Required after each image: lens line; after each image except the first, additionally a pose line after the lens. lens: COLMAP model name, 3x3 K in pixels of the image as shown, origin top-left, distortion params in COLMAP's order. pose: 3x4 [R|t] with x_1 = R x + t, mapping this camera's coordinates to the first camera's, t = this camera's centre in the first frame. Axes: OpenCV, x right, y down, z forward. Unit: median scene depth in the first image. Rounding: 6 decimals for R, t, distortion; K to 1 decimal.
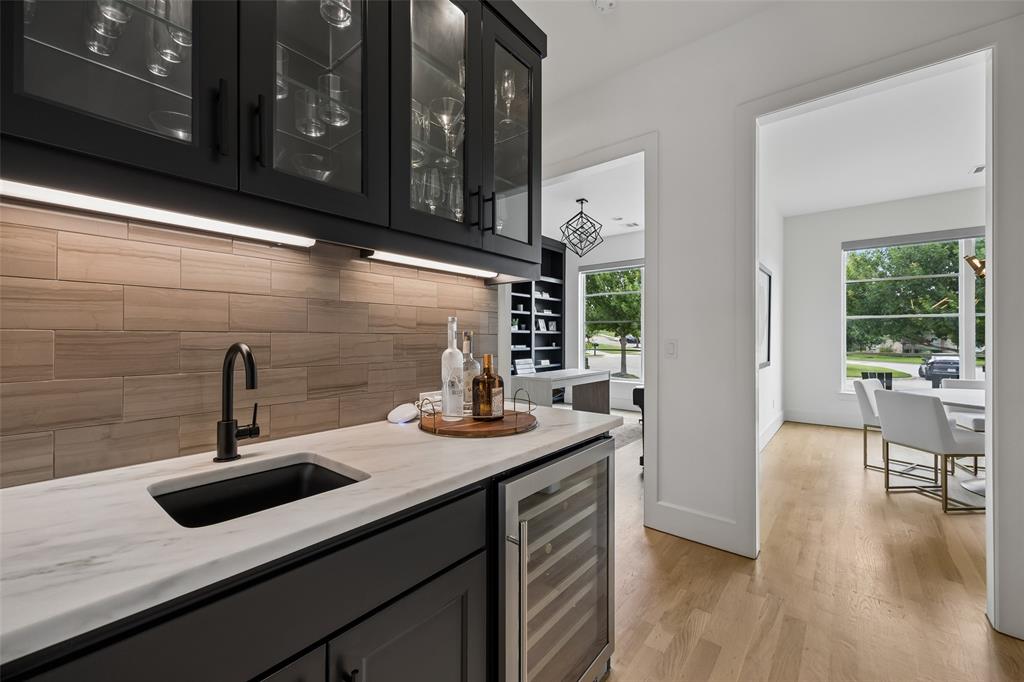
lens RADIAL K [[405.8, 0, 512.1], [0, 405.8, 340.0], [0, 0, 1]] dist [-0.000332, -0.000021]
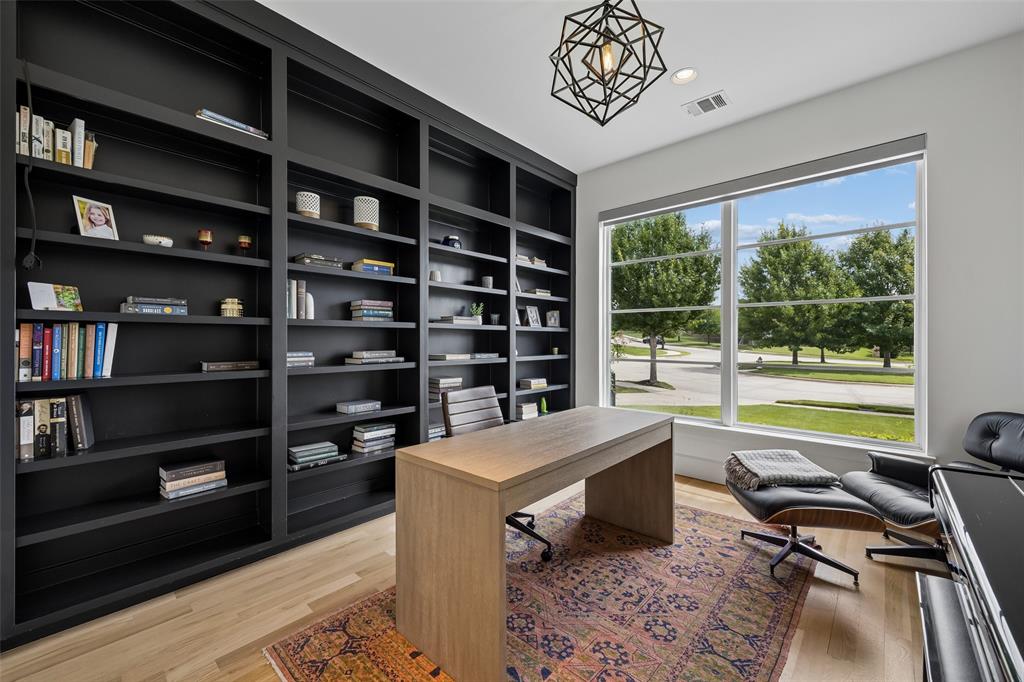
lens RADIAL K [[405.8, 0, 512.8], [0, 405.8, 338.4], [0, 0, 1]] dist [-0.000332, -0.000021]
pose [[0.998810, -0.000673, -0.048772, 0.074481], [0.000327, 0.999975, -0.007112, -0.002425], [0.048776, 0.007088, 0.998785, 0.448032]]
